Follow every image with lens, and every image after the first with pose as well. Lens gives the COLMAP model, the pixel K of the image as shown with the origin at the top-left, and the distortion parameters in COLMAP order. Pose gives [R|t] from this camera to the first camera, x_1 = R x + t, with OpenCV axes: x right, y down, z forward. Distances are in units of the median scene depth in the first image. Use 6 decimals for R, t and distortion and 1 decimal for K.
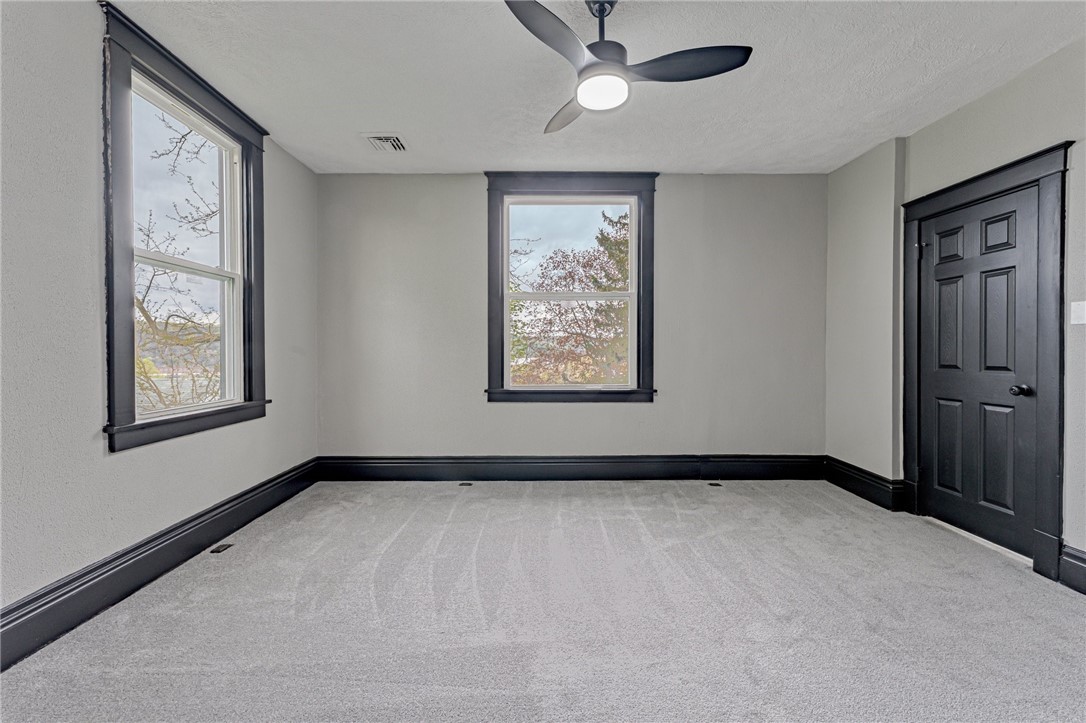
lens RADIAL K [[435.5, 0, 538.1], [0, 435.5, 356.7], [0, 0, 1]] dist [0.000921, 0.000244]
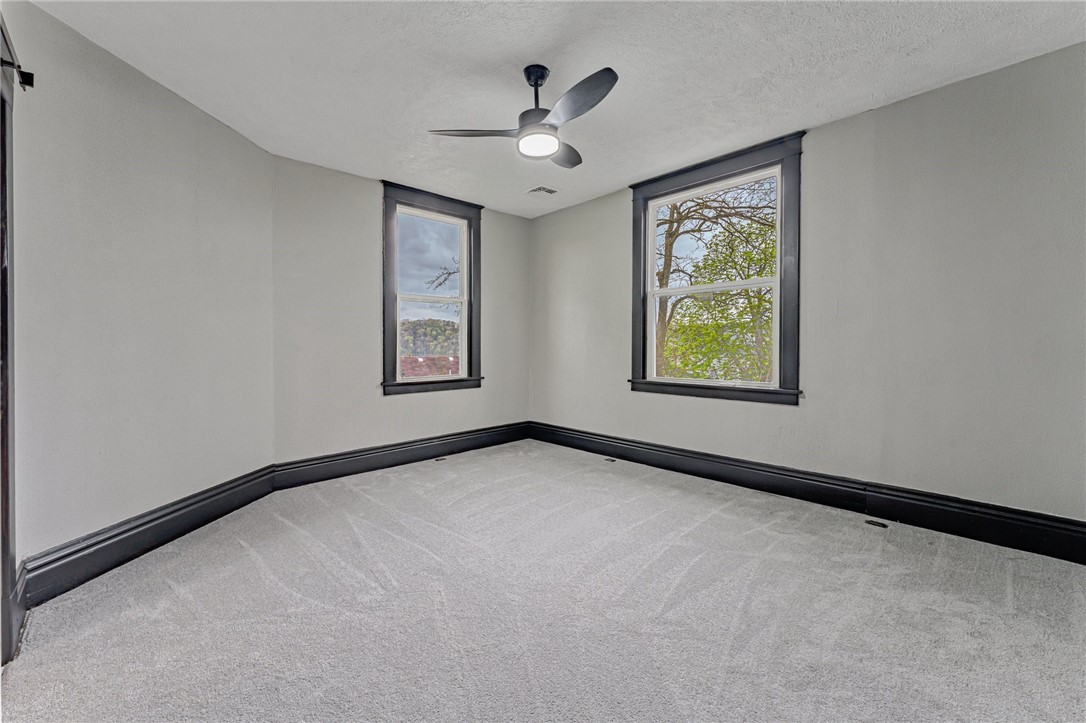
lens RADIAL K [[436.2, 0, 543.1], [0, 436.2, 349.4], [0, 0, 1]] dist [0.000913, -0.000011]
pose [[0.685397, 0.004682, -0.728155, 0.651172], [-0.006212, 0.999981, 0.000583, -0.002014], [0.728143, 0.004123, 0.685412, 0.083066]]
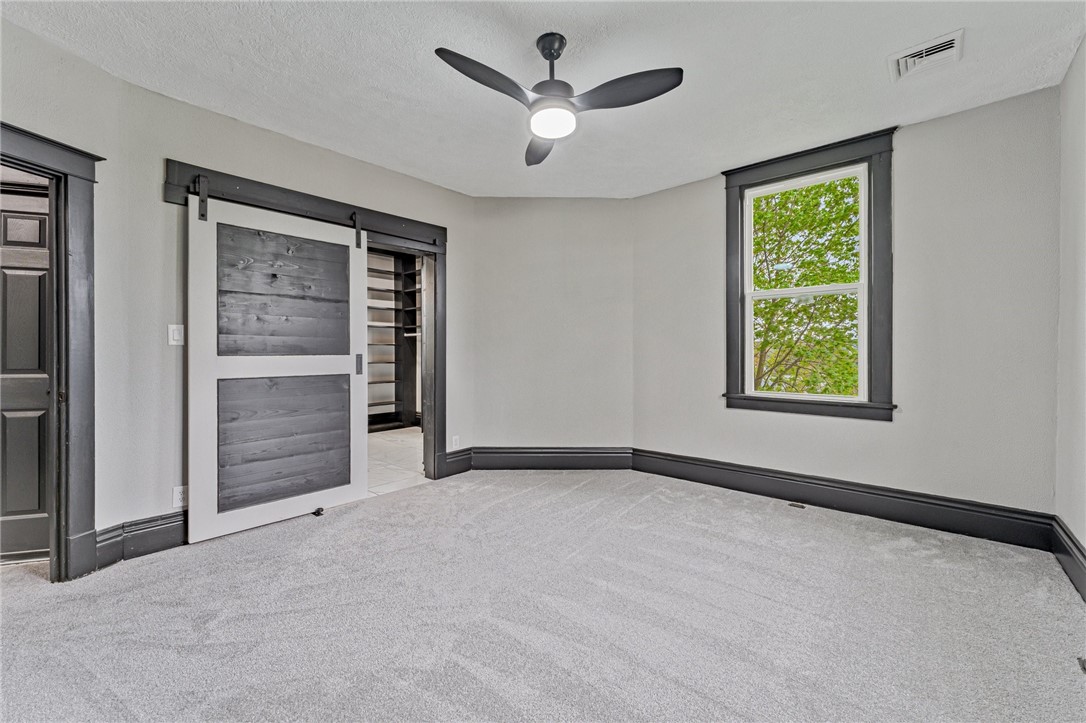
lens RADIAL K [[436.2, 0, 543.1], [0, 436.2, 349.4], [0, 0, 1]] dist [0.000913, -0.000011]
pose [[-0.661789, -0.003650, -0.749681, 0.593978], [-0.012003, 0.999912, 0.005727, -0.019711], [0.749594, 0.012789, -0.661774, 1.036114]]
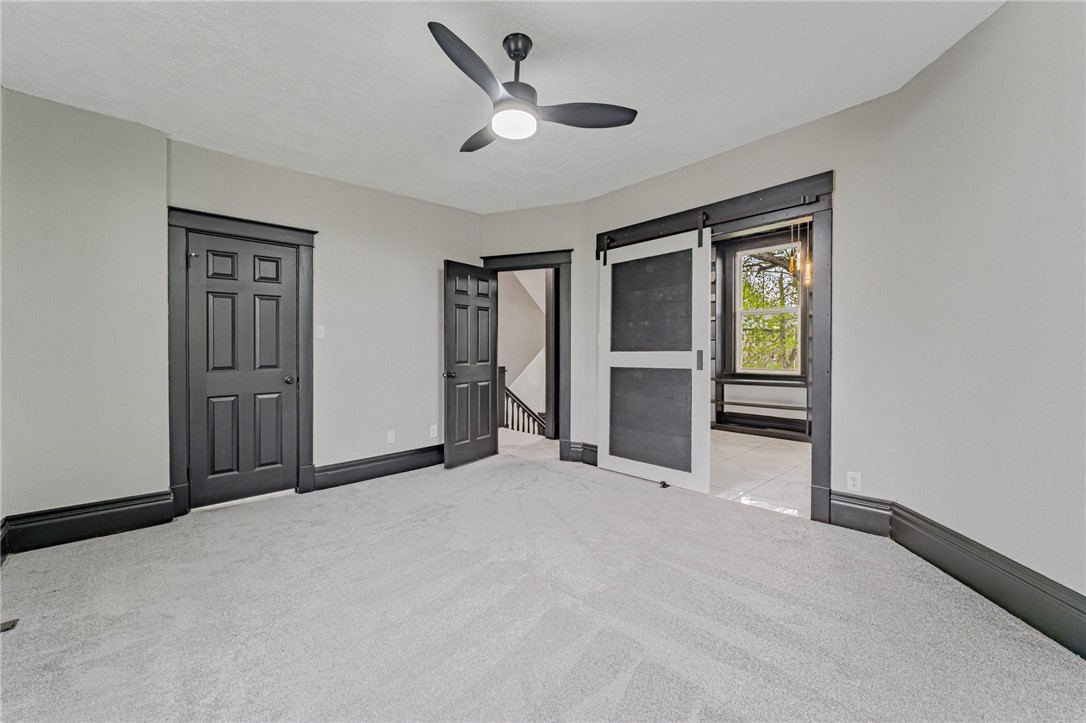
lens RADIAL K [[436.2, 0, 543.1], [0, 436.2, 349.4], [0, 0, 1]] dist [0.000913, -0.000011]
pose [[-0.682249, 0.010075, 0.731051, -0.440240], [0.020752, 0.999769, 0.005587, -0.013411], [-0.730826, 0.018983, -0.682300, 1.028576]]
